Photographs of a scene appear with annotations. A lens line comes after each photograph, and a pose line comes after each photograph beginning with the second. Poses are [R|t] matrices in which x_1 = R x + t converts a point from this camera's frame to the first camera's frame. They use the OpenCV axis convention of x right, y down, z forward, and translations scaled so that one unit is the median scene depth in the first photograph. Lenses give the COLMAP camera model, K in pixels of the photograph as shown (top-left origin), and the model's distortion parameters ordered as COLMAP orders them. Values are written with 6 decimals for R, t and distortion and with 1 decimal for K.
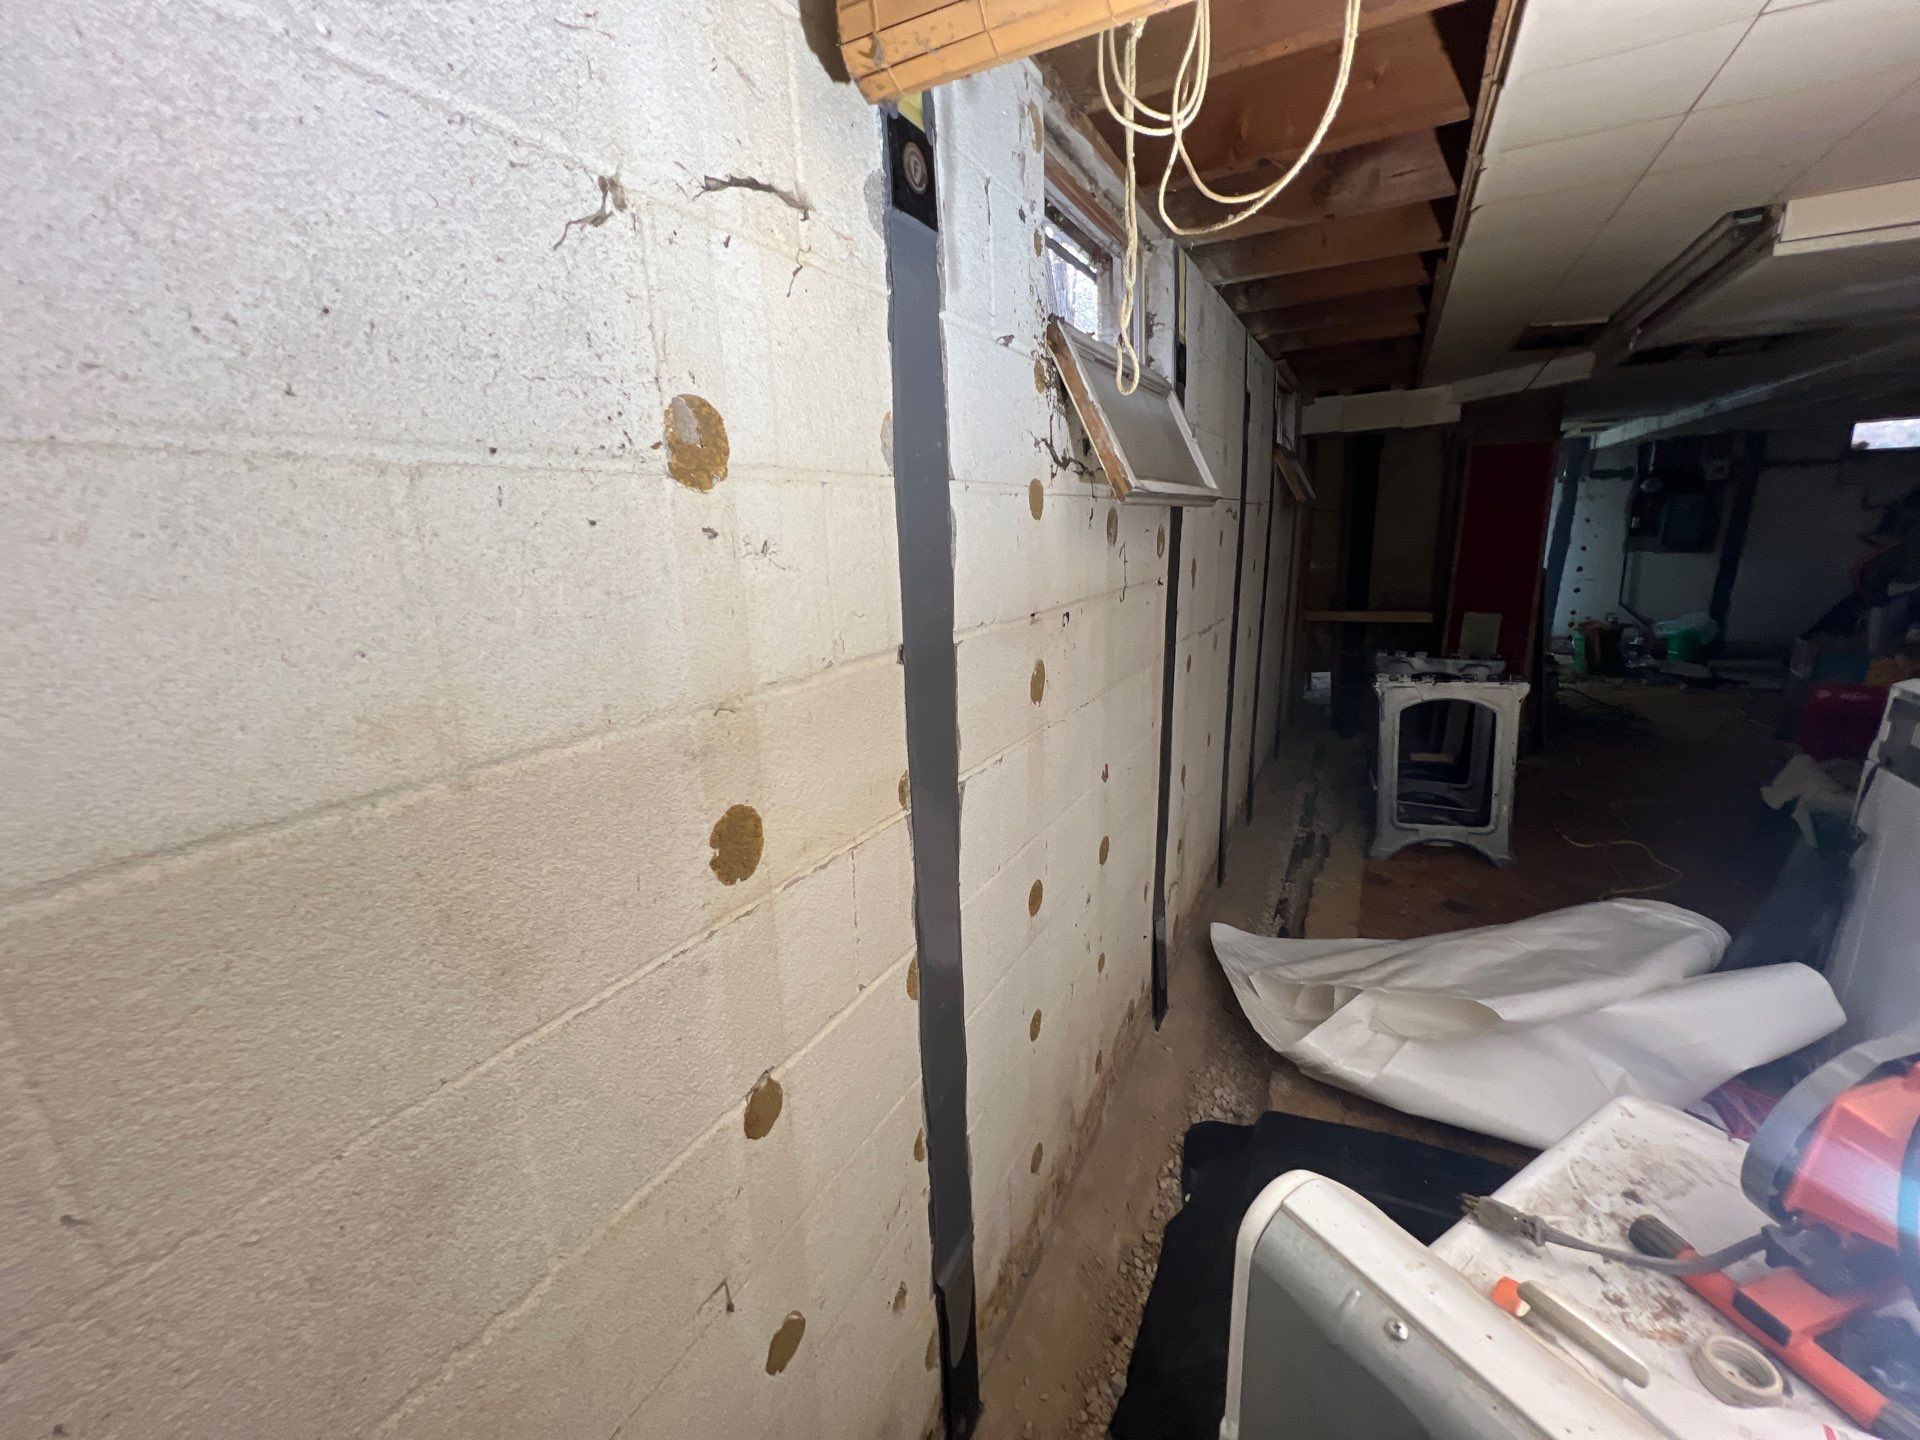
lens RADIAL K [[772.7, 0, 958.8], [0, 772.7, 719.9], [0, 0, 1]] dist [-0.002880, 0.000083]
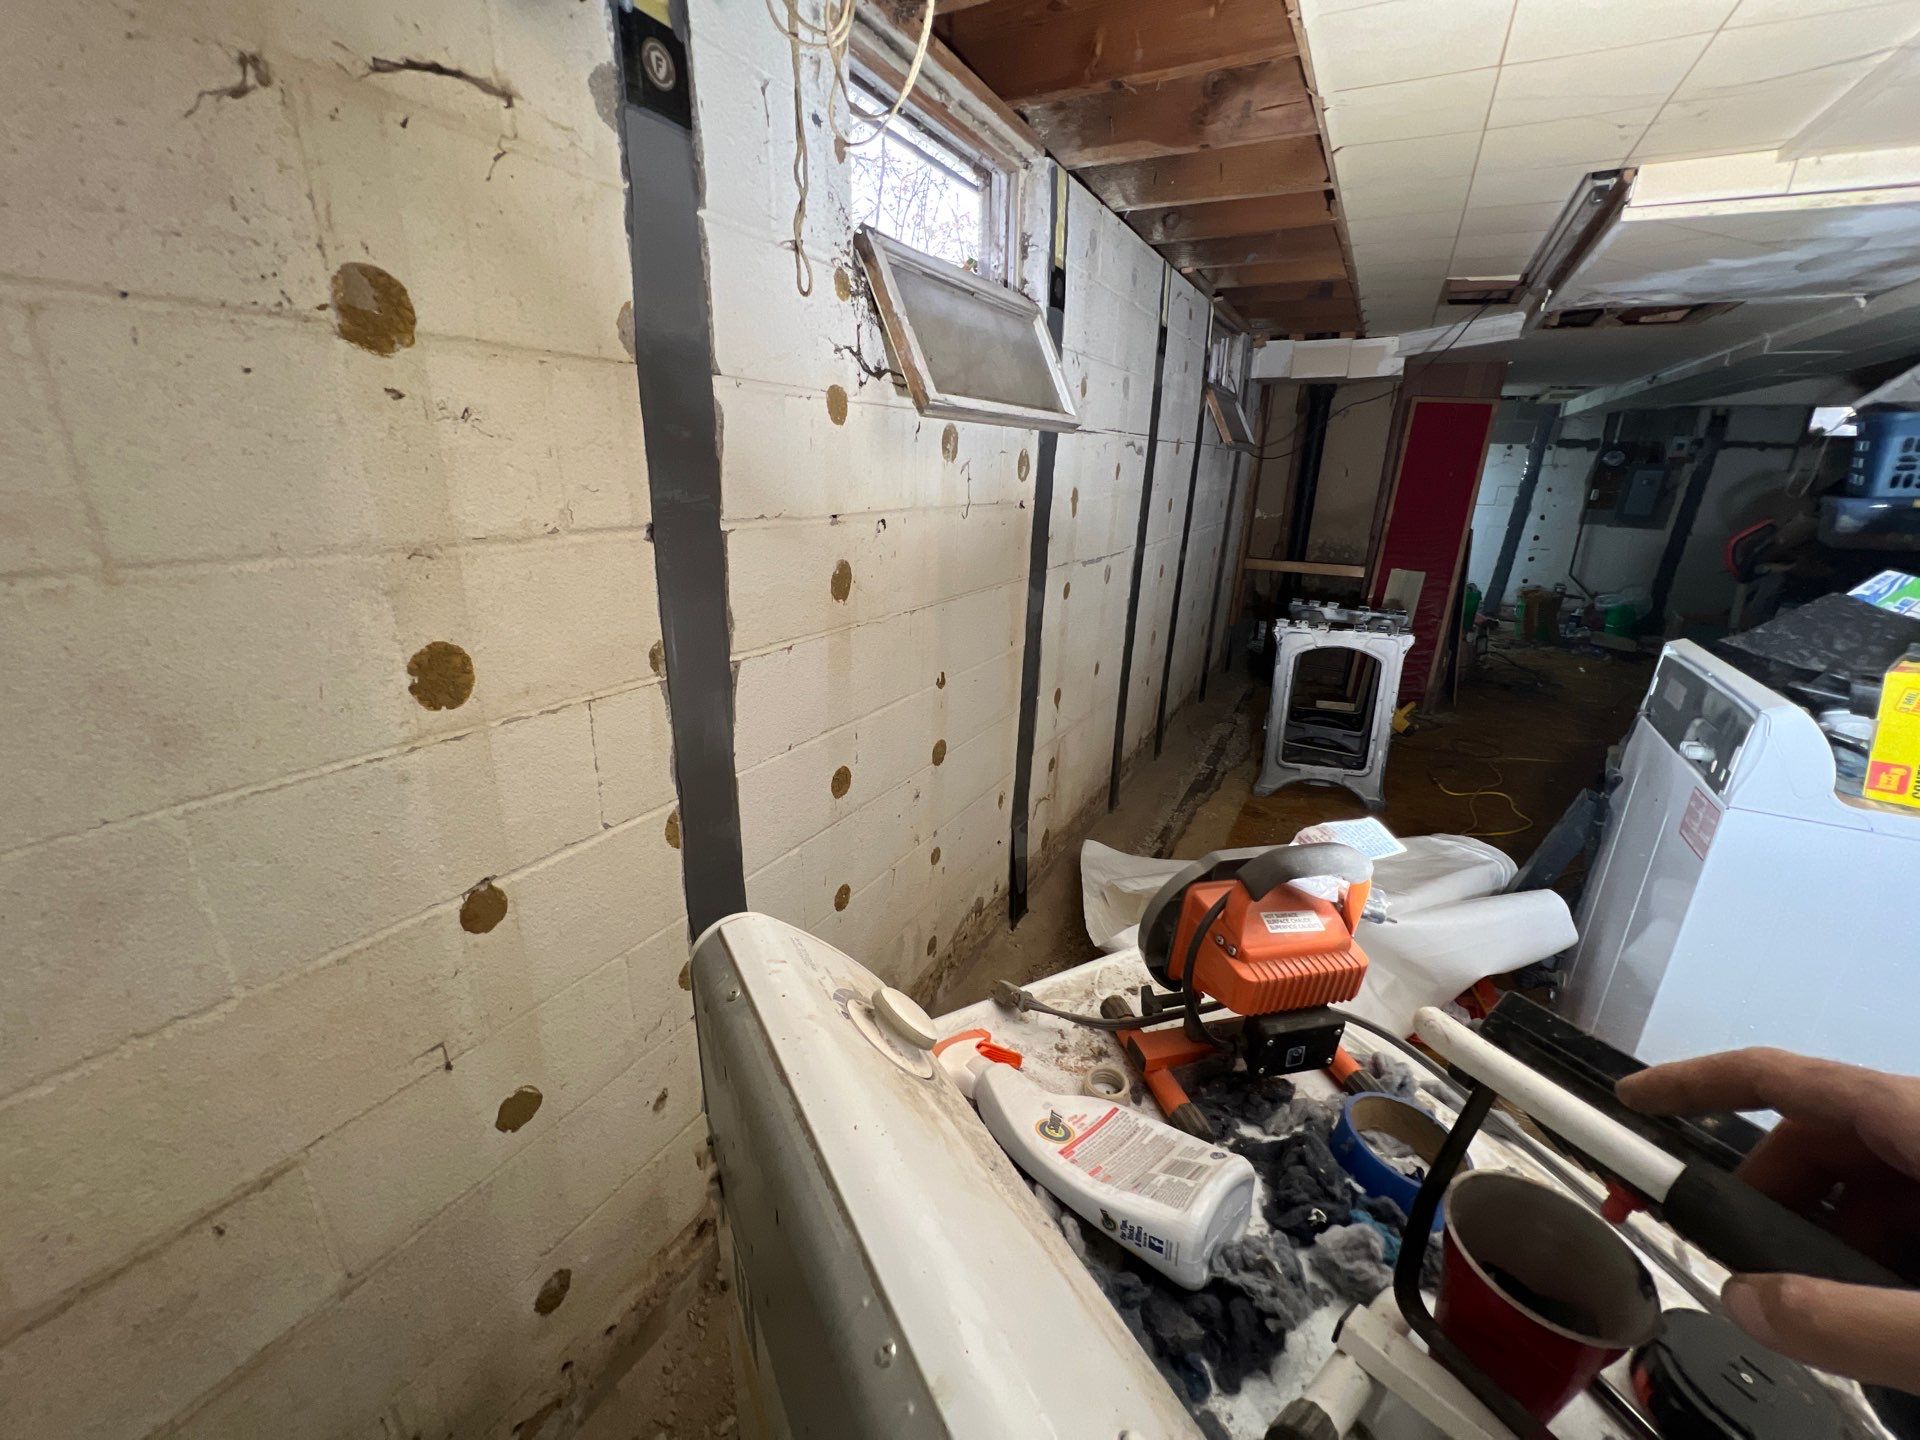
lens RADIAL K [[772.7, 0, 963.6], [0, 772.7, 726.2], [0, 0, 1]] dist [-0.002880, 0.000083]
pose [[0.997809, 0.059831, 0.028246, 0.323719], [-0.062129, 0.994086, 0.089071, 0.057993], [-0.022750, -0.090631, 0.995625, -0.122676]]
